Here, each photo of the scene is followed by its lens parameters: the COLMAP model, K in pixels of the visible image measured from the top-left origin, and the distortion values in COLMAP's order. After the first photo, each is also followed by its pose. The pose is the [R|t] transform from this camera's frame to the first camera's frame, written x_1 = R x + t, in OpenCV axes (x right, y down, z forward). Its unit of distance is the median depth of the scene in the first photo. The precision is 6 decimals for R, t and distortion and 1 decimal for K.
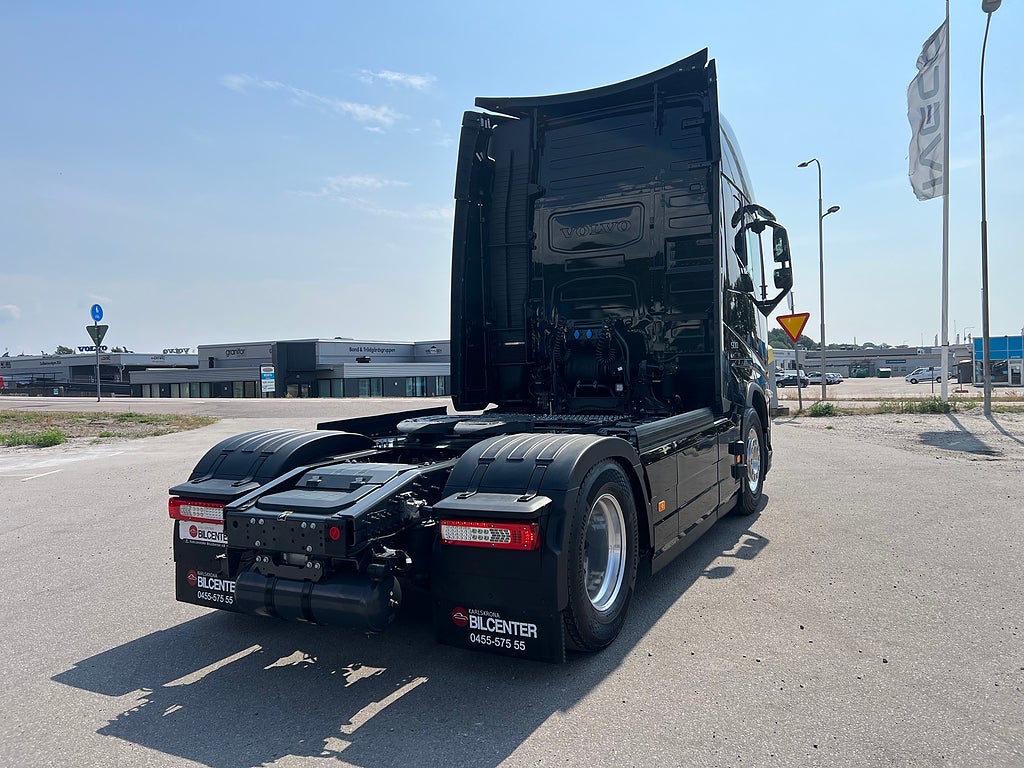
lens RADIAL K [[773.7, 0, 521.2], [0, 773.7, 380.2], [0, 0, 1]] dist [0.054476, -0.059954]
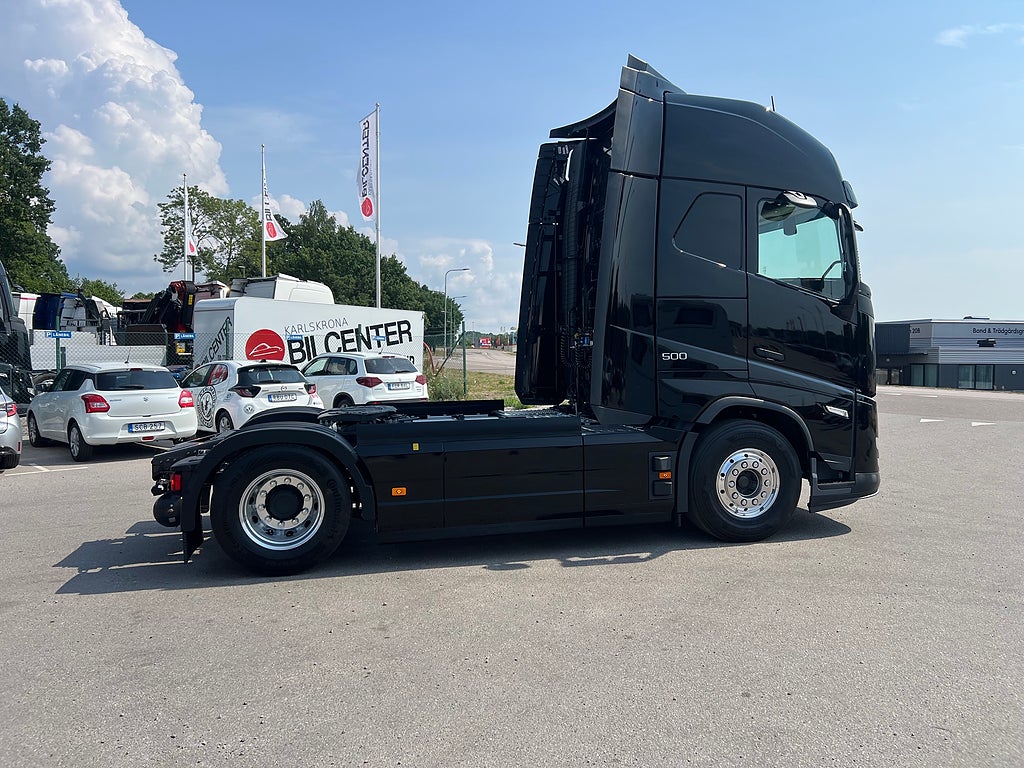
lens RADIAL K [[773.7, 0, 521.4], [0, 773.7, 383.1], [0, 0, 1]] dist [0.054476, -0.059954]
pose [[0.671630, 0.053563, -0.738948, 0.883401], [-0.029896, 0.998530, 0.045206, -0.051476], [0.740284, -0.008271, 0.672244, 0.234230]]
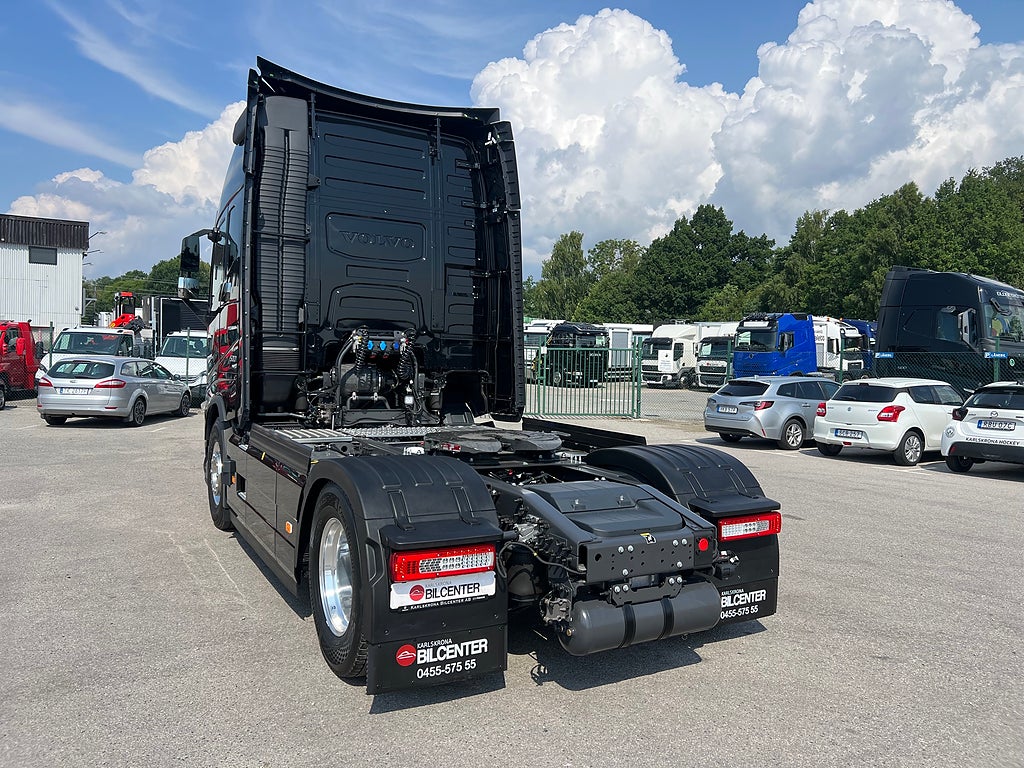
lens RADIAL K [[770.3, 0, 517.6], [0, 770.3, 379.0], [0, 0, 1]] dist [0.047249, -0.044644]
pose [[-0.876373, 0.016243, -0.481358, 0.738961], [-0.010955, 0.998500, 0.053637, -0.089534], [0.481508, 0.052279, -0.874881, 2.206154]]
